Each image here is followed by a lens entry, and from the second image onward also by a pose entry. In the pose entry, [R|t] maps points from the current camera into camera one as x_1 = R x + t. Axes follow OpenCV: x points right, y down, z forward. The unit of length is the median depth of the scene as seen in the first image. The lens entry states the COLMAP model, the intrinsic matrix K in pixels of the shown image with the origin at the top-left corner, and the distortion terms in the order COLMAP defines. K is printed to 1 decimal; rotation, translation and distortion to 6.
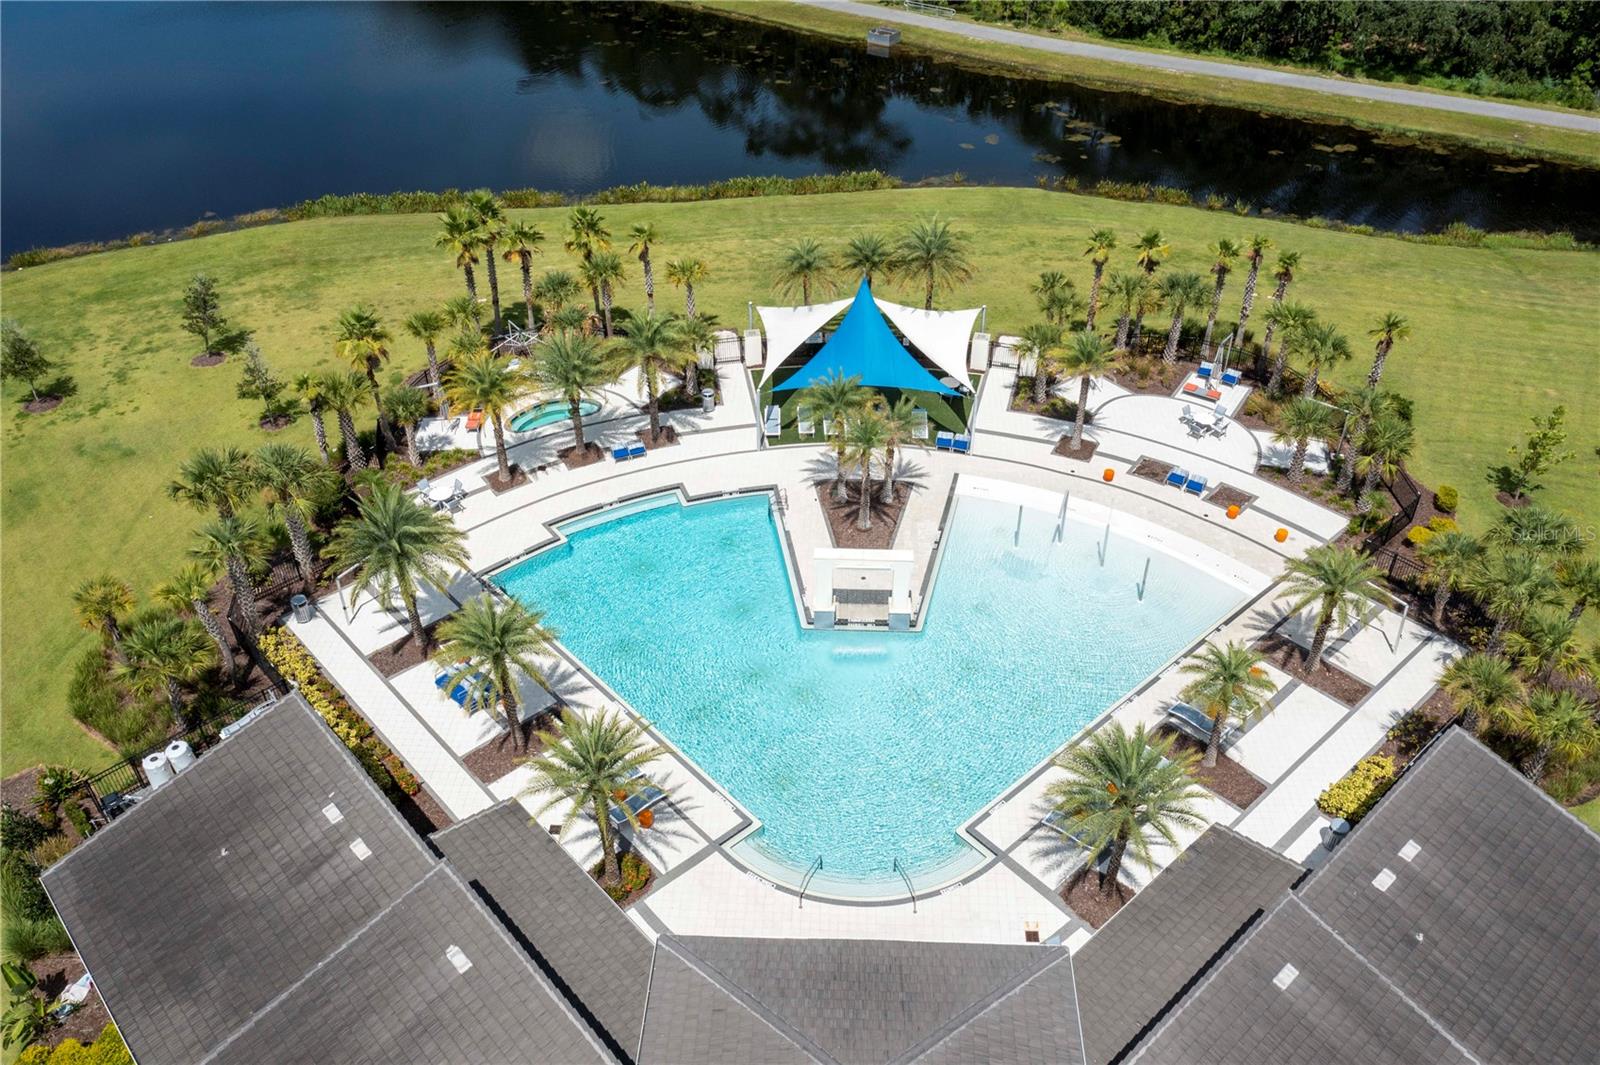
lens RADIAL K [[1264.1, 0, 800.0], [0, 1264.1, 532.5], [0, 0, 1]] dist [0.008245, -0.003456]
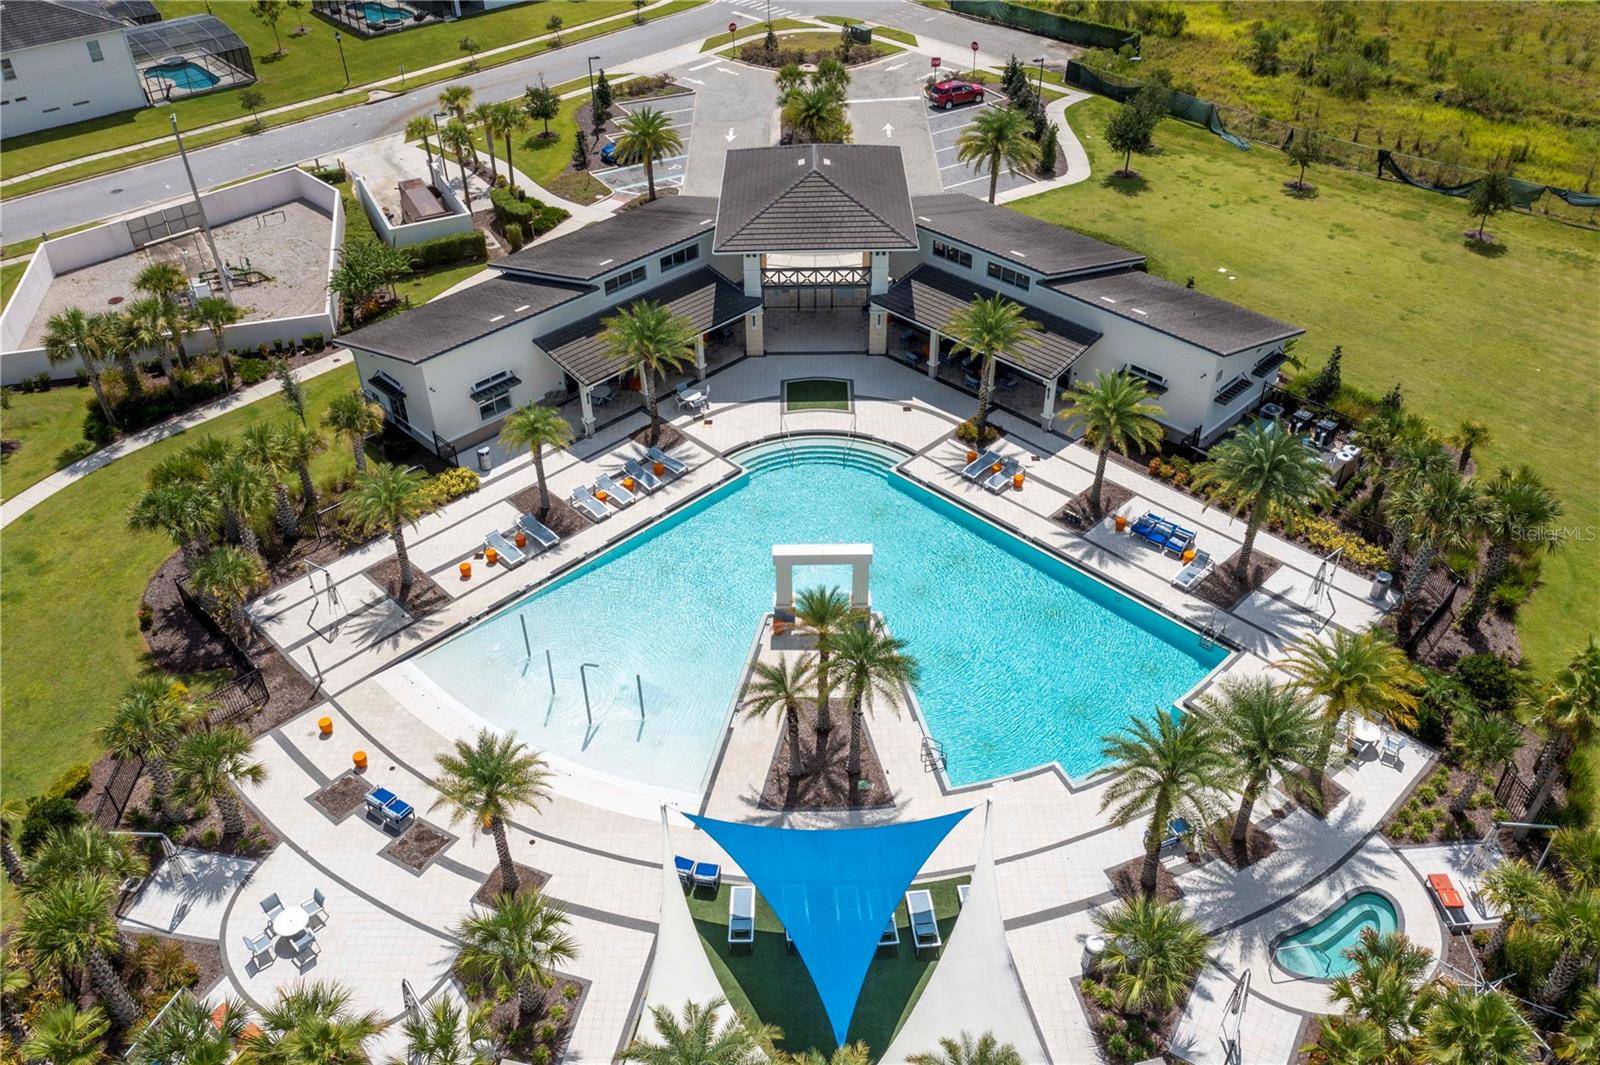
lens RADIAL K [[1264.1, 0, 800.0], [0, 1264.1, 532.5], [0, 0, 1]] dist [0.008245, -0.003456]
pose [[-0.998630, 0.045051, -0.026600, 0.083081], [-0.013855, 0.262544, 0.964820, -0.841736], [0.050450, 0.963868, -0.261560, 1.107266]]
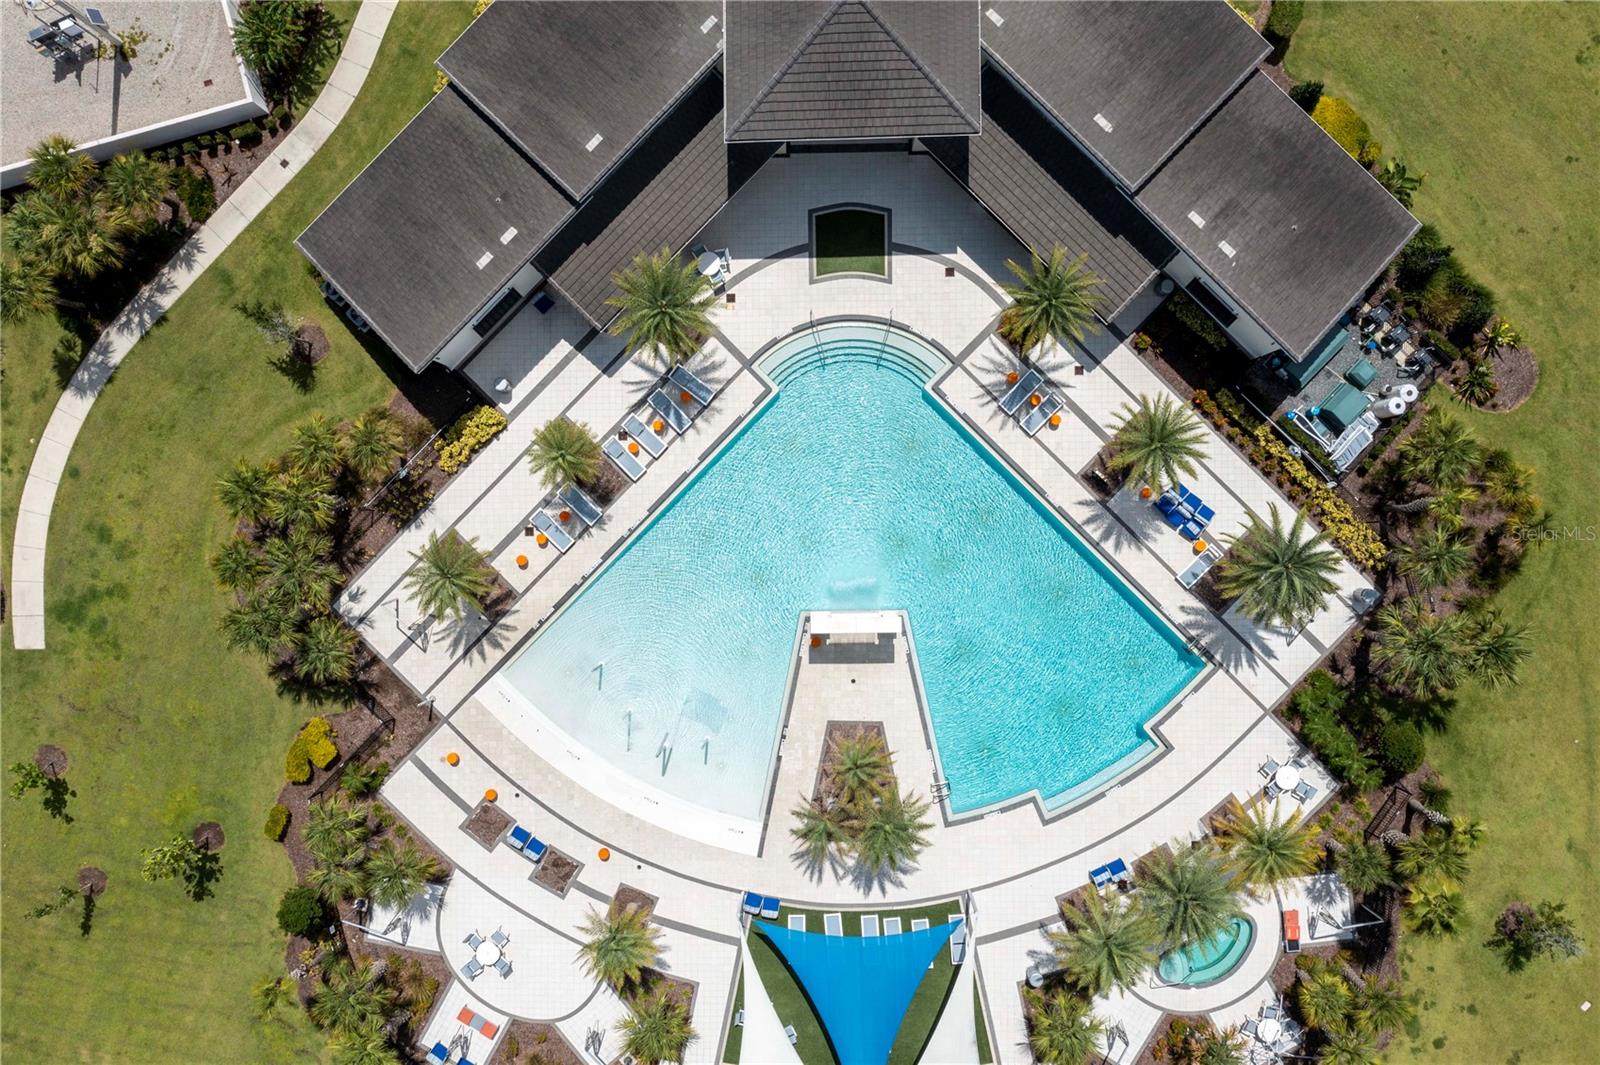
lens RADIAL K [[1264.1, 0, 800.0], [0, 1264.1, 532.5], [0, 0, 1]] dist [0.008245, -0.003456]
pose [[-0.997941, 0.058080, 0.027226, 0.056746], [-0.013375, -0.603525, 0.797232, -0.715883], [0.062735, 0.795226, 0.603059, 0.242421]]
